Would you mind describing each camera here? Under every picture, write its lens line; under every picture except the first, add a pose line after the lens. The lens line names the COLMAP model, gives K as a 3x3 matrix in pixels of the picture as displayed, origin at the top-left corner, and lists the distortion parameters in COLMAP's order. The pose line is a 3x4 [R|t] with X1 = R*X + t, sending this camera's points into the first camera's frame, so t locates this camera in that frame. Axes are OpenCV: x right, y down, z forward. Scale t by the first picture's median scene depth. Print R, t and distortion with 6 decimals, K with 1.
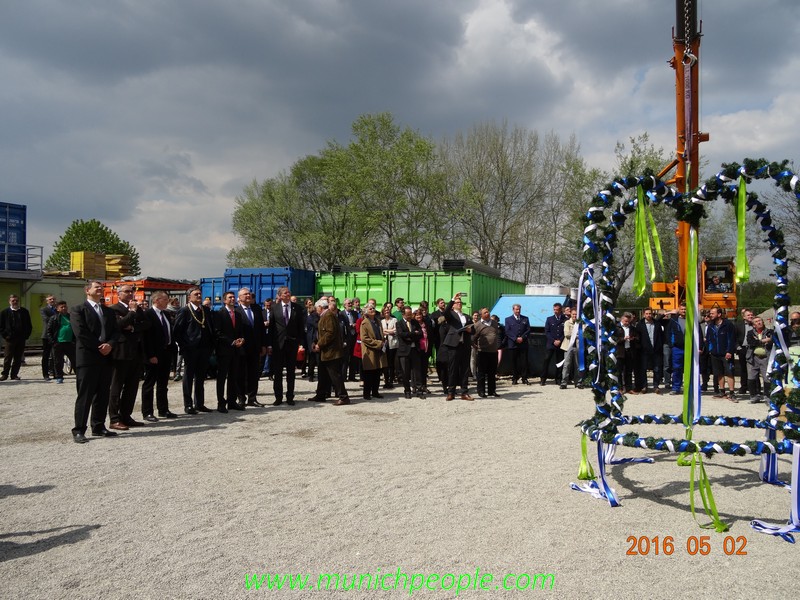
lens RADIAL K [[564.6, 0, 401.1], [0, 564.6, 304.4], [0, 0, 1]] dist [-0.007693, -0.000552]
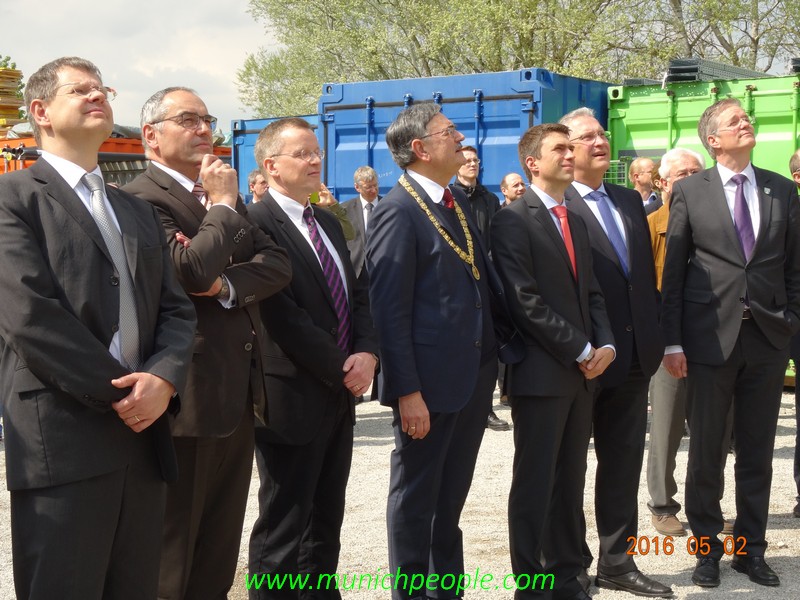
lens RADIAL K [[1441.8, 0, 400.0], [0, 1441.8, 299.5], [0, 0, 1]] dist [0.029828, 0.000000]
pose [[0.984682, -0.007293, -0.174206, -0.163793], [0.019471, 0.997475, 0.068301, 0.005309], [0.173268, -0.070646, 0.982338, 0.244658]]
